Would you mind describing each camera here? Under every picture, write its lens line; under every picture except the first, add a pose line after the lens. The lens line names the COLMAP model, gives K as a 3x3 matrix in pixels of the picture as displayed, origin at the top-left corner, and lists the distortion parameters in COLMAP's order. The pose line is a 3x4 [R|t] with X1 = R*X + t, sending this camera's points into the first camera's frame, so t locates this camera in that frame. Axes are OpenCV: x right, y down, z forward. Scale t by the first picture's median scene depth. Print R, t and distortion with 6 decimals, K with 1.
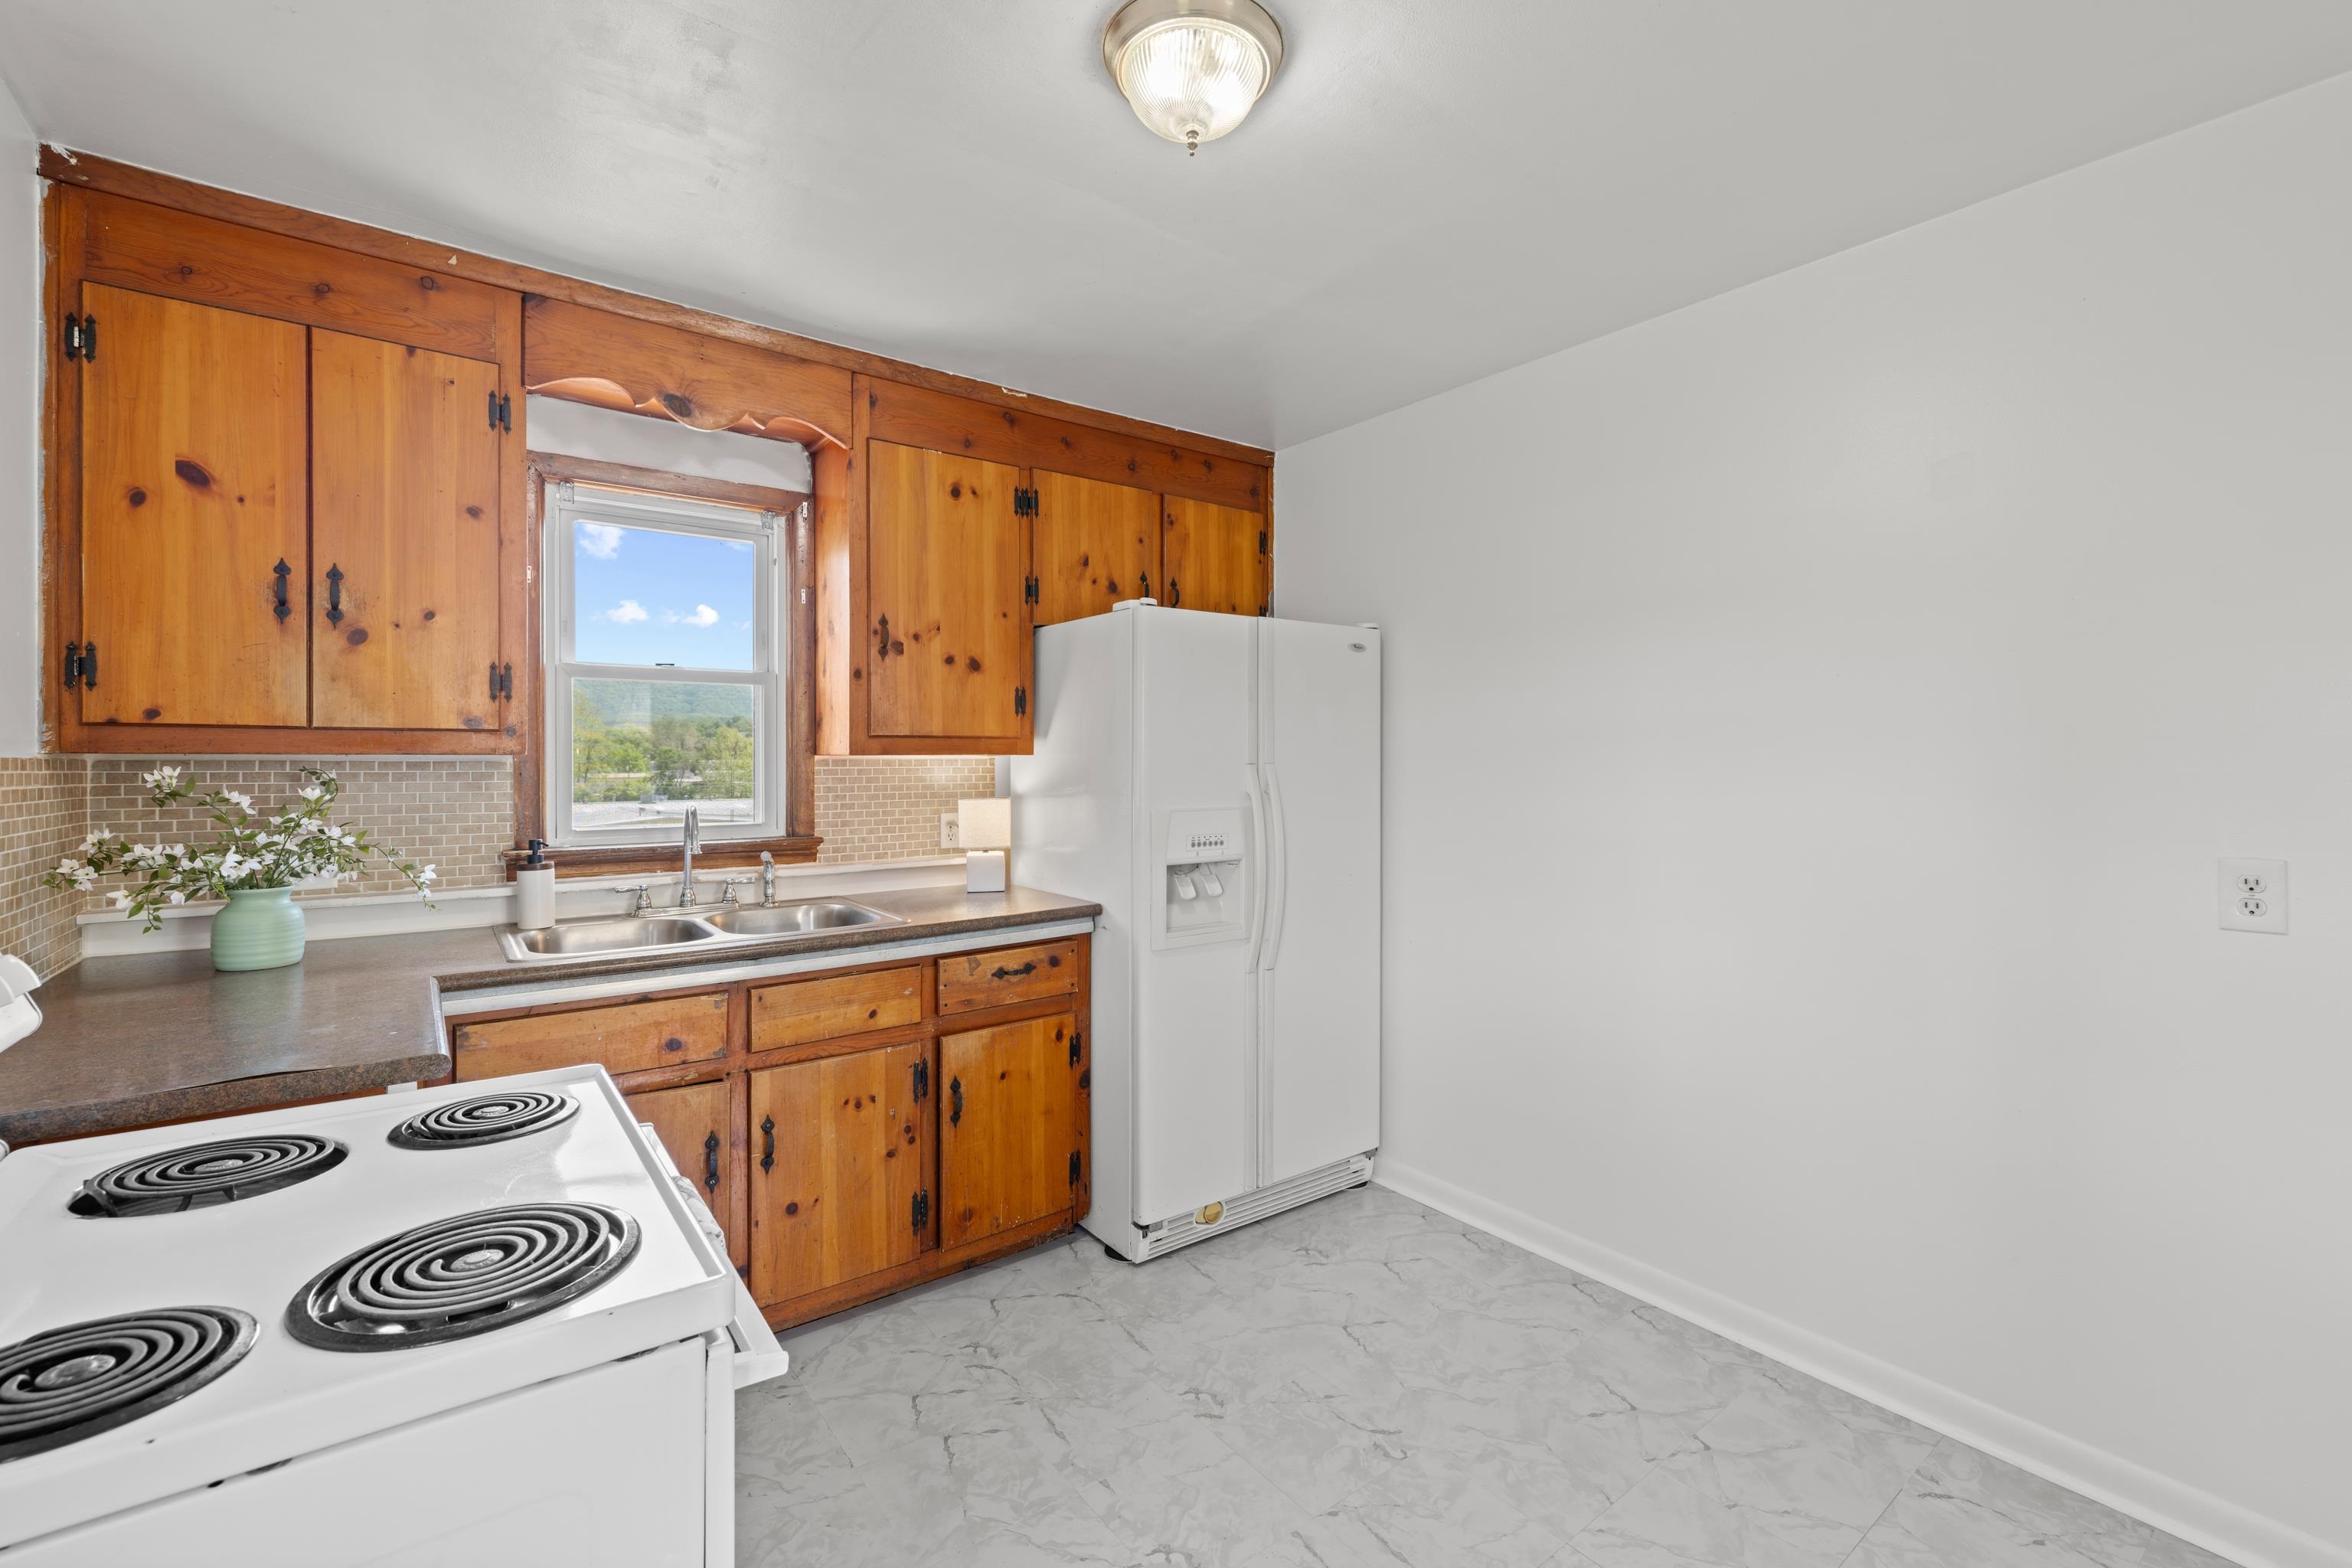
lens RADIAL K [[1001.4, 0, 1176.7], [0, 1001.4, 759.1], [0, 0, 1]] dist [0.000187, 0.000732]
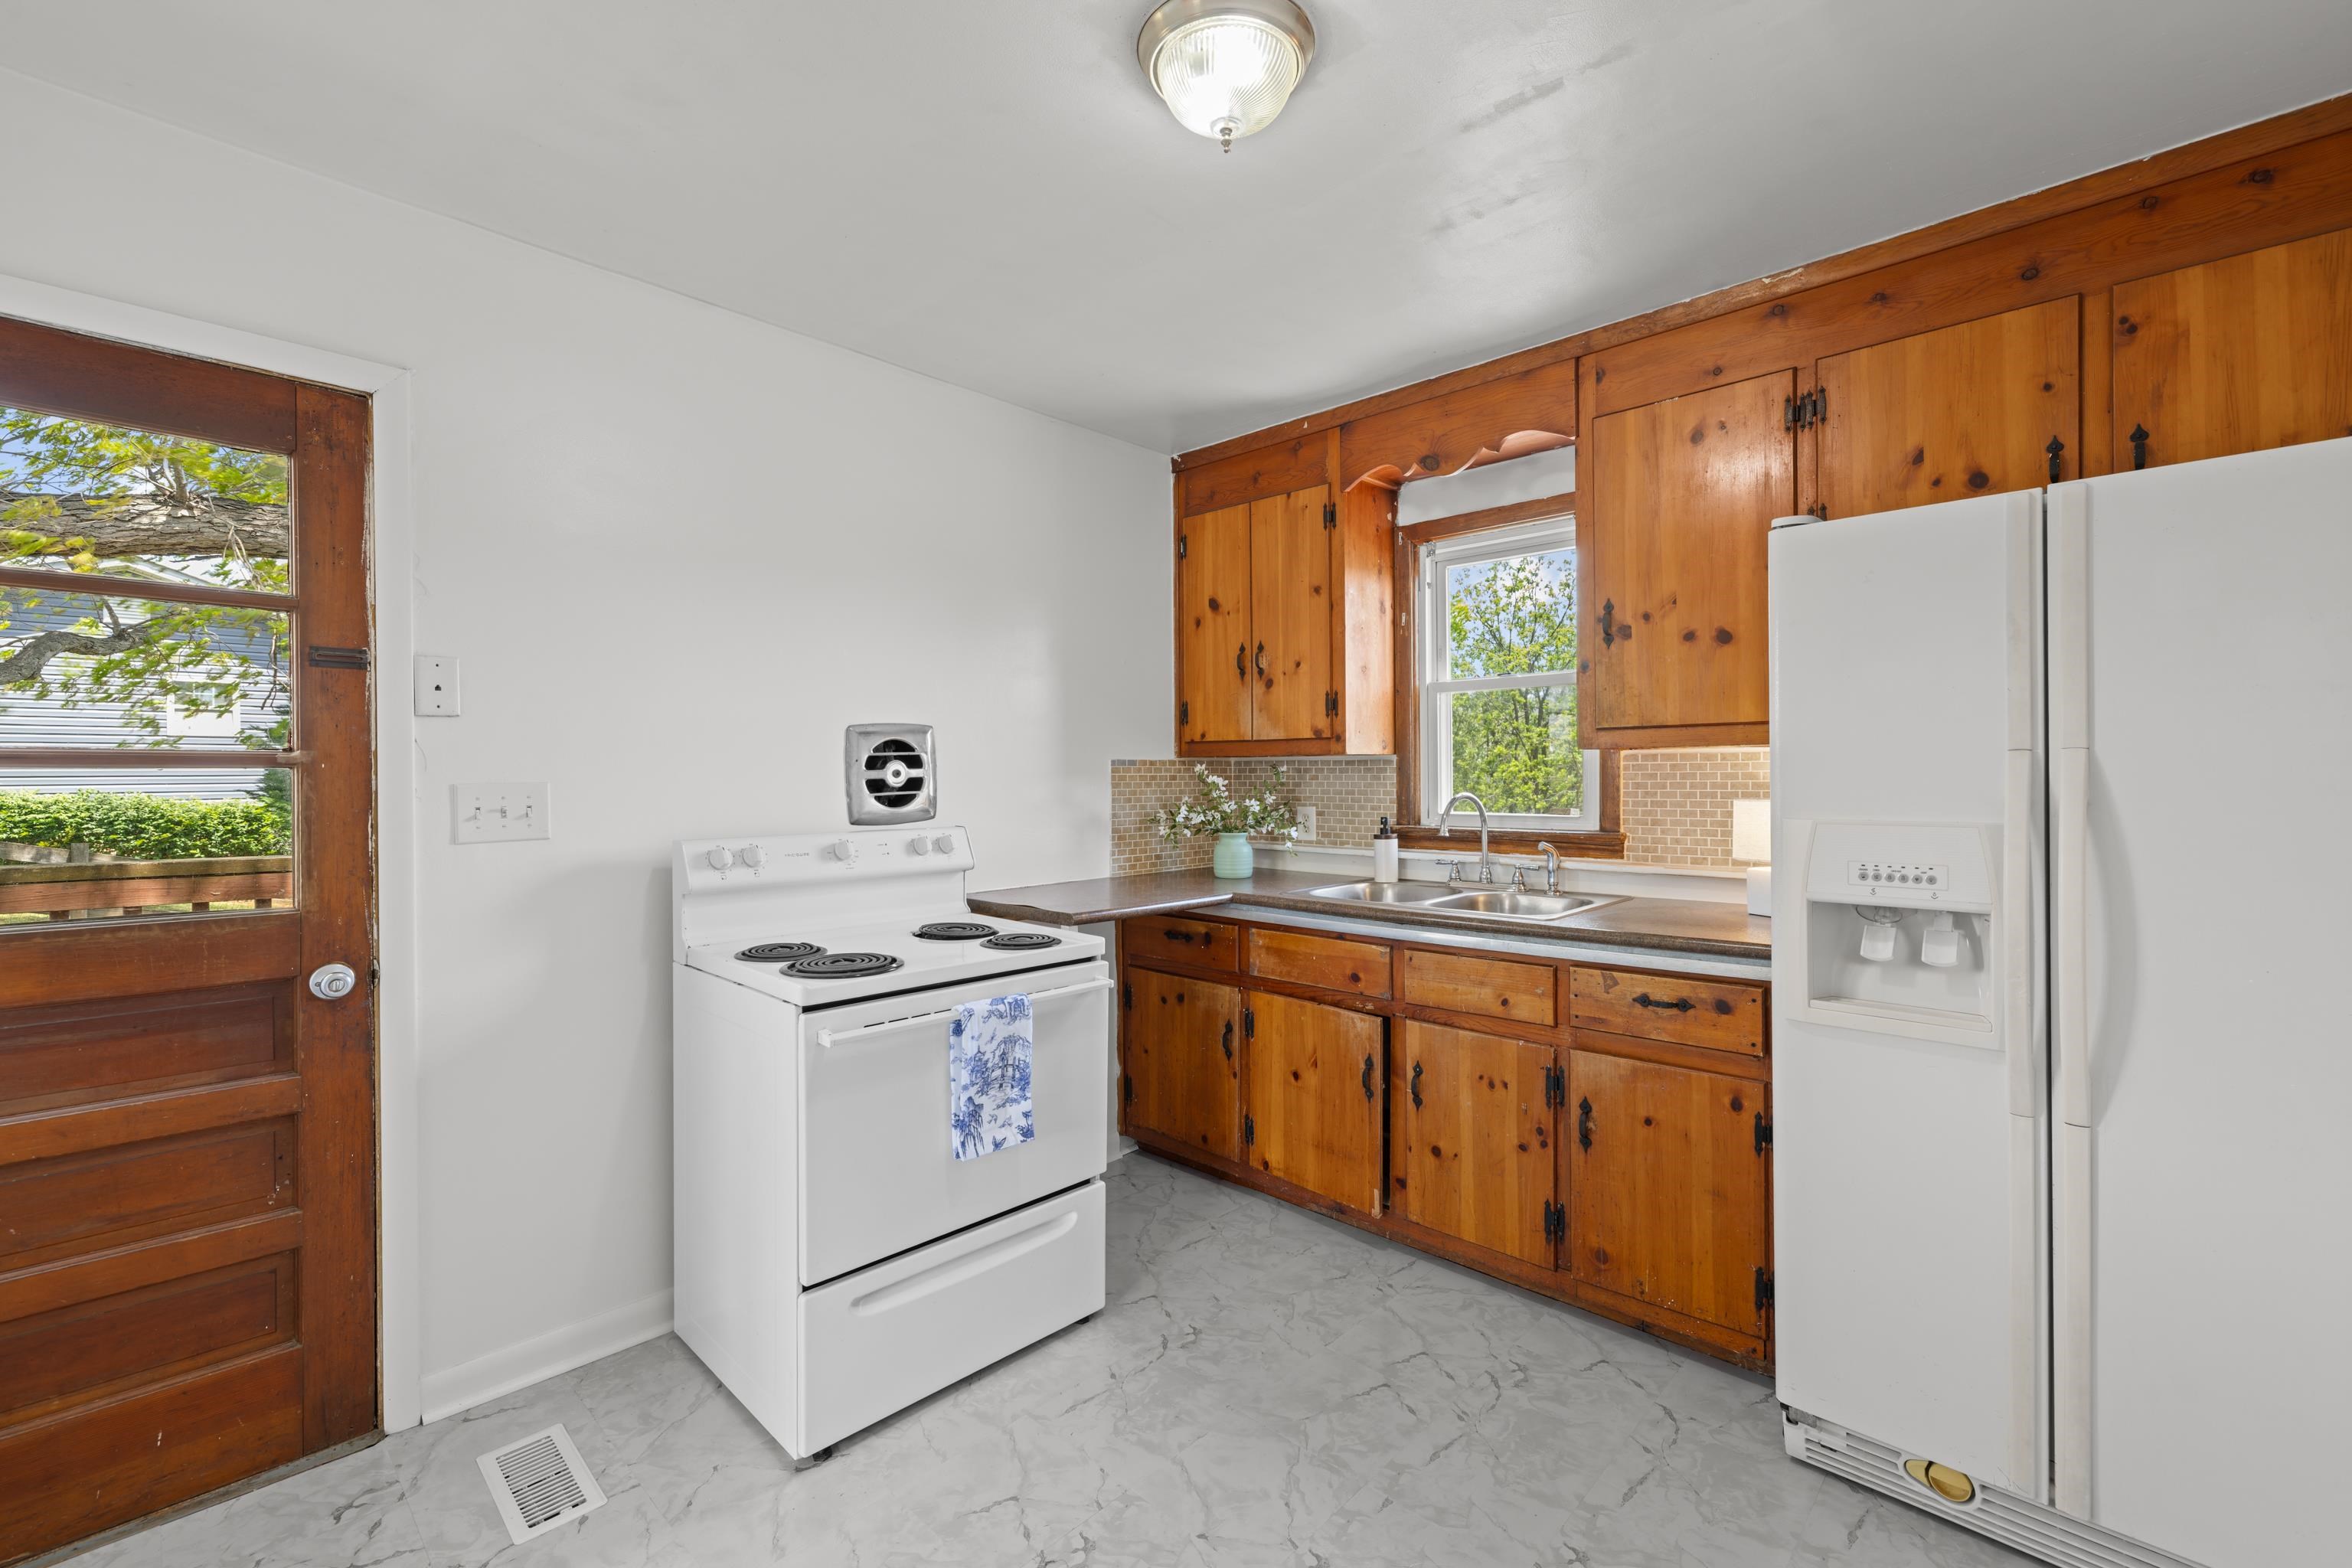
lens RADIAL K [[1008.4, 0, 1176.8], [0, 1008.4, 775.4], [0, 0, 1]] dist [0.000479, 0.001082]
pose [[0.157003, 0.004166, -0.987589, 0.601786], [0.008985, 0.999944, 0.005646, 0.012595], [0.987557, -0.009760, 0.156957, 0.463447]]
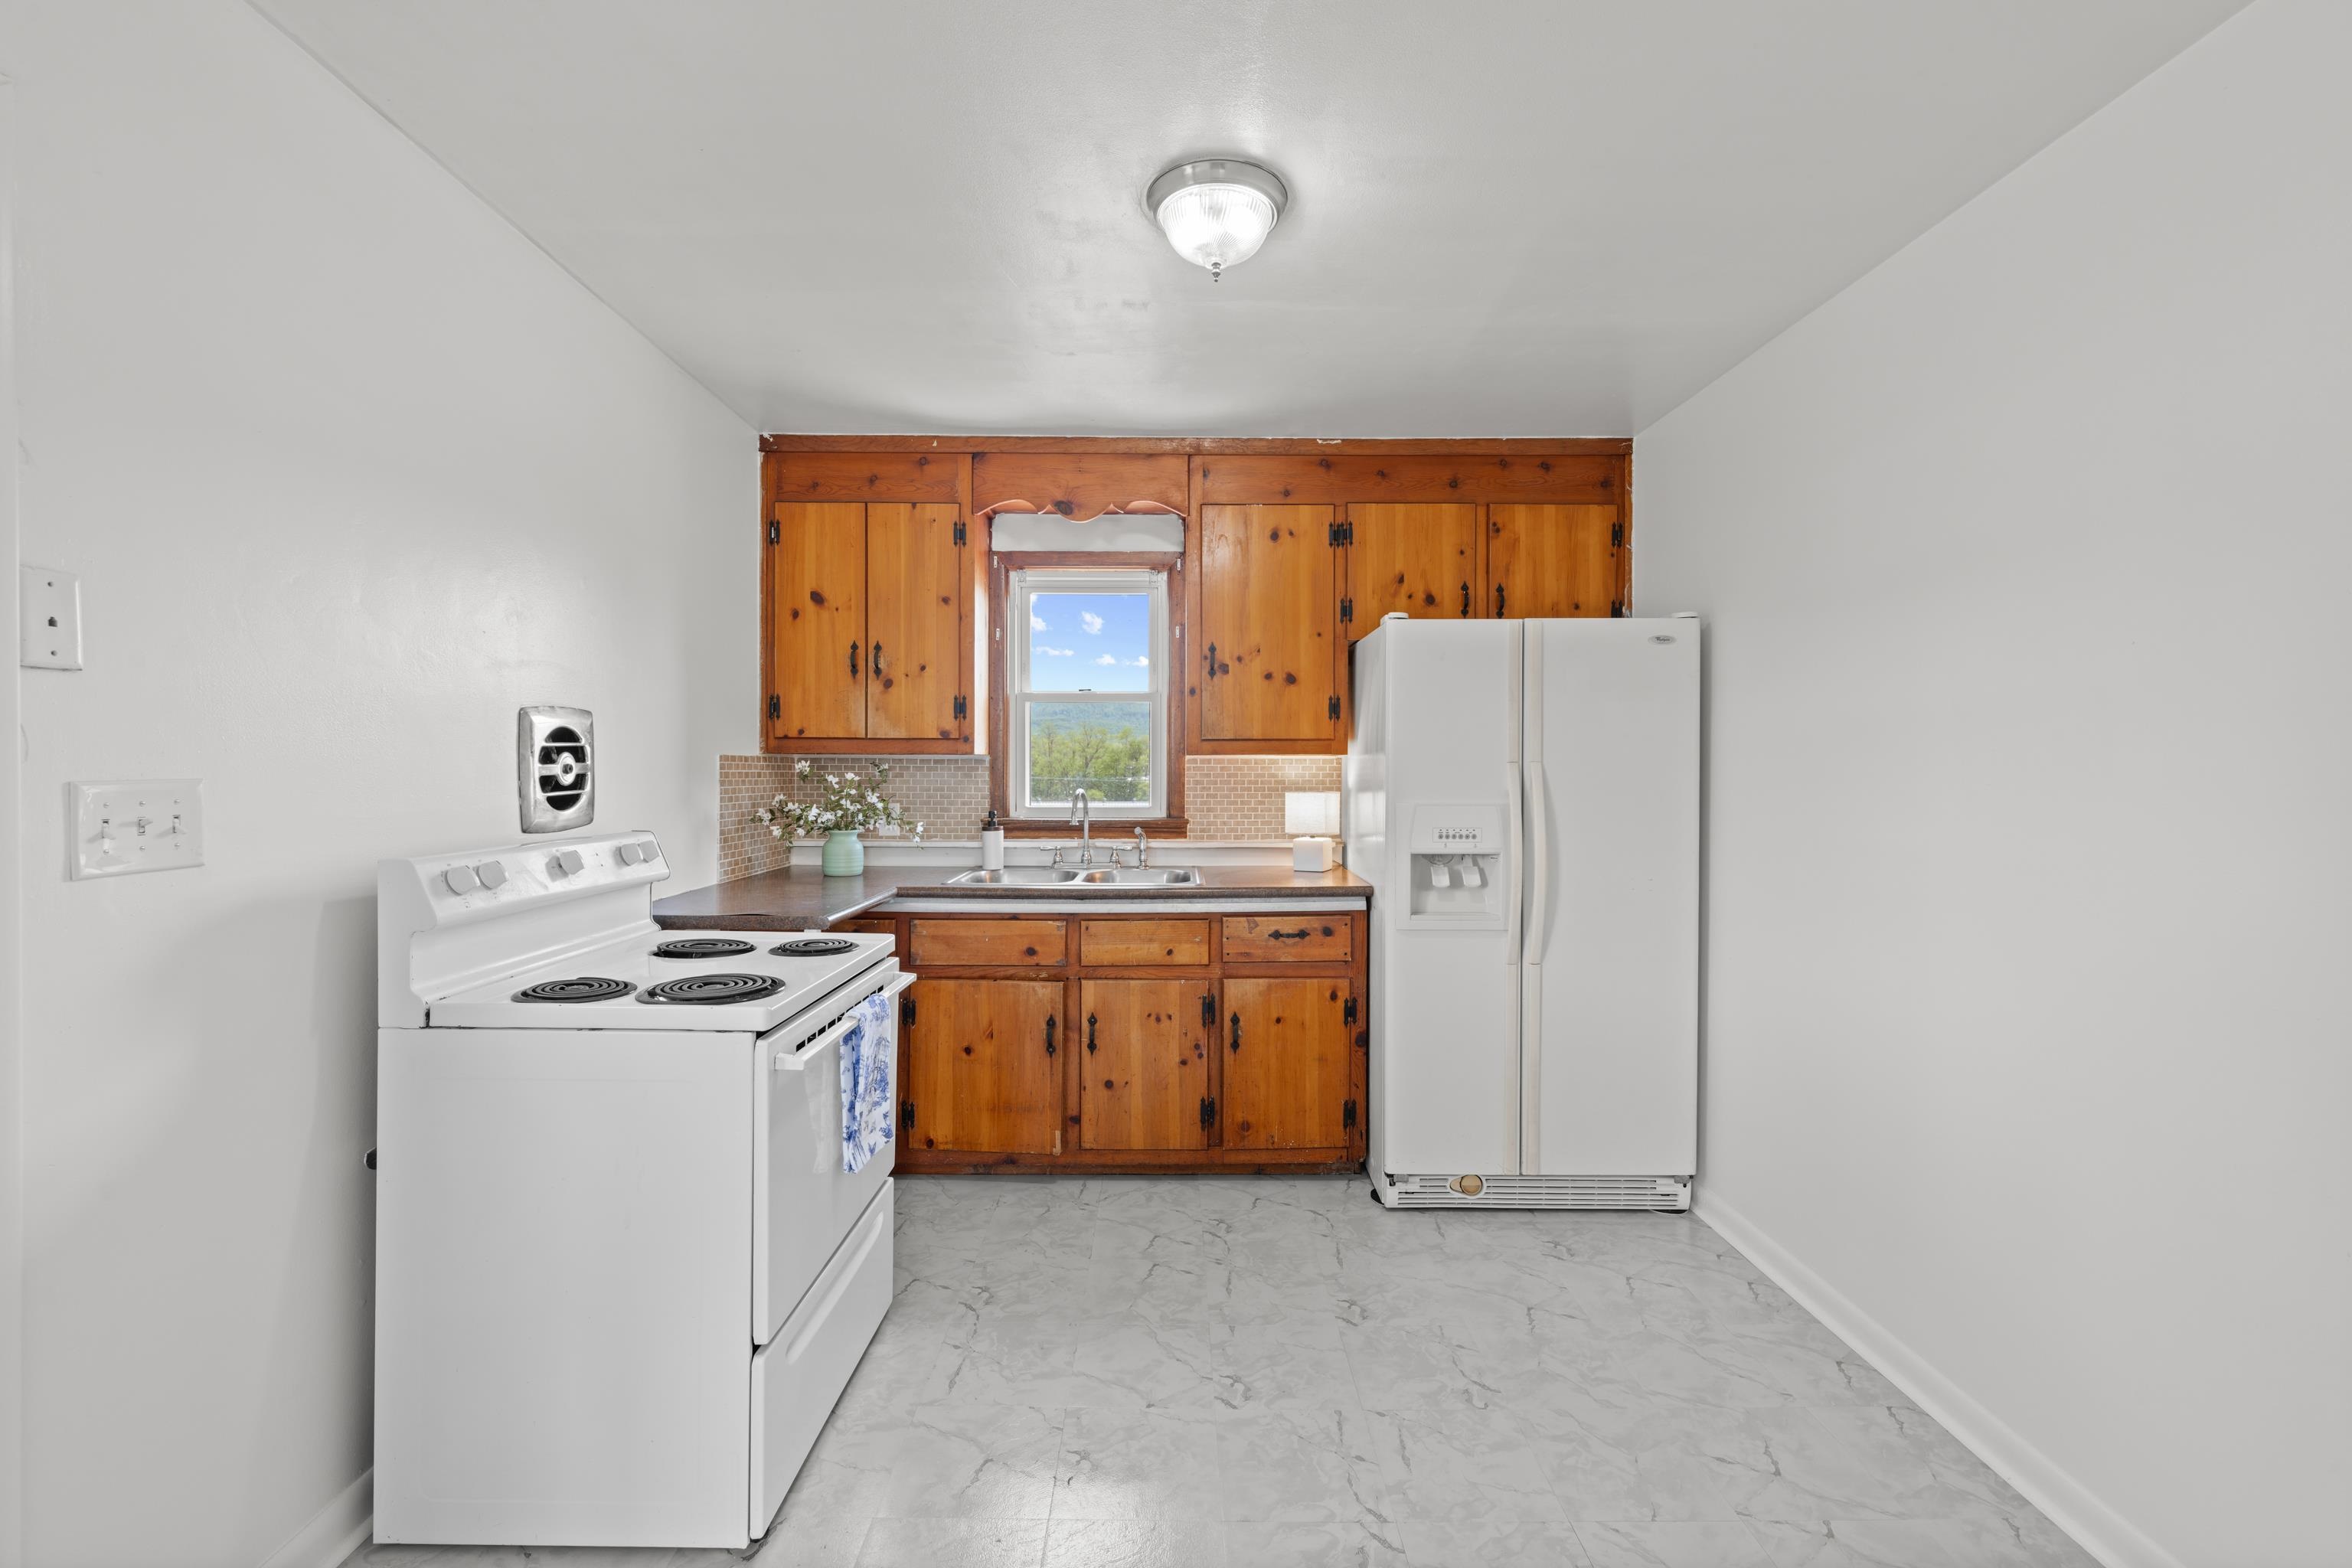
lens RADIAL K [[998.0, 0, 1179.1], [0, 998.0, 773.2], [0, 0, 1]] dist [0.000409, 0.000460]
pose [[0.800152, 0.007297, -0.599752, 0.442290], [-0.002896, 0.999961, 0.008302, 0.009226], [0.599790, -0.004906, 0.800143, -0.030984]]
